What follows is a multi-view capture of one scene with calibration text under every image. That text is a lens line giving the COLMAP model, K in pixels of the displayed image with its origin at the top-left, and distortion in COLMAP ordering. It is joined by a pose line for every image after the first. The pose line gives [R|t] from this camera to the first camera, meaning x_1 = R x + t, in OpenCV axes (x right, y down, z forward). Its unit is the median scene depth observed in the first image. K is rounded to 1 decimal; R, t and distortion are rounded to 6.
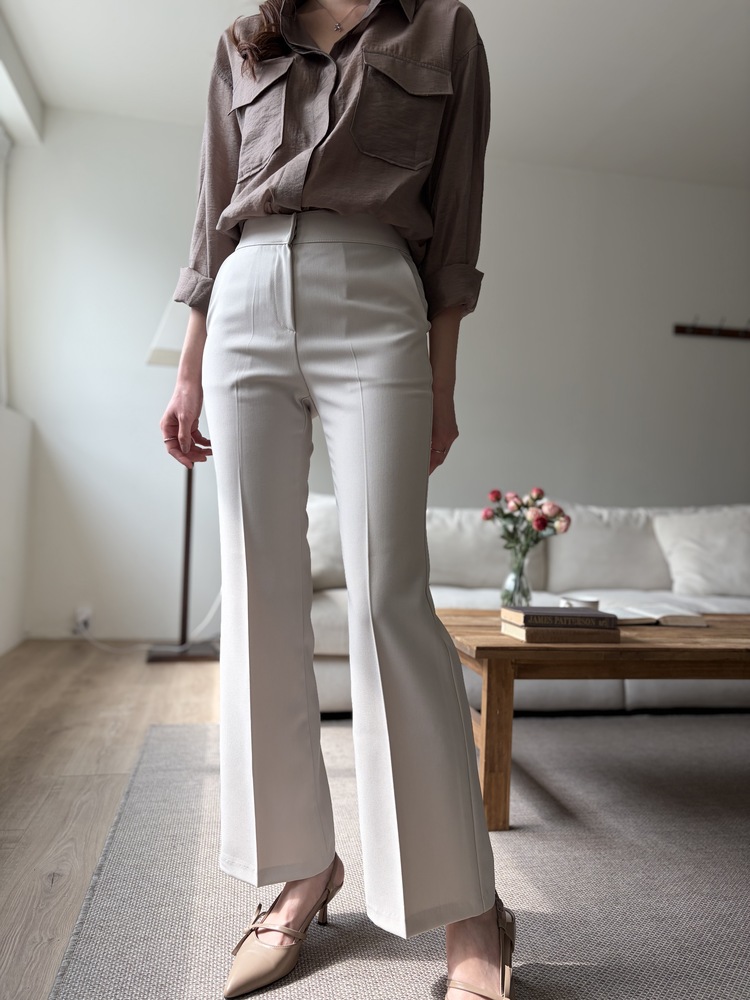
lens RADIAL K [[728.4, 0, 369.8], [0, 728.4, 501.3], [0, 0, 1]] dist [0.022567, -0.002704]
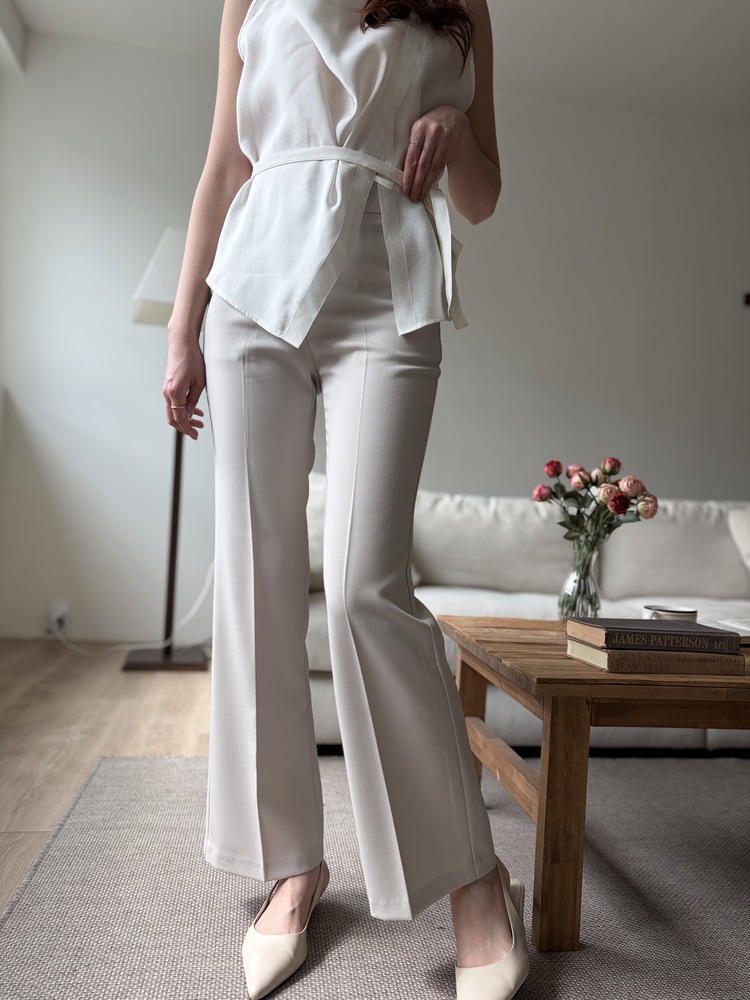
lens RADIAL K [[738.1, 0, 375.2], [0, 738.1, 501.7], [0, 0, 1]] dist [0.008994, 0.007984]
pose [[0.999502, 0.020060, -0.024341, 0.008428], [-0.020072, 0.999799, -0.000241, 0.030636], [0.024331, 0.000729, 0.999704, 0.237974]]
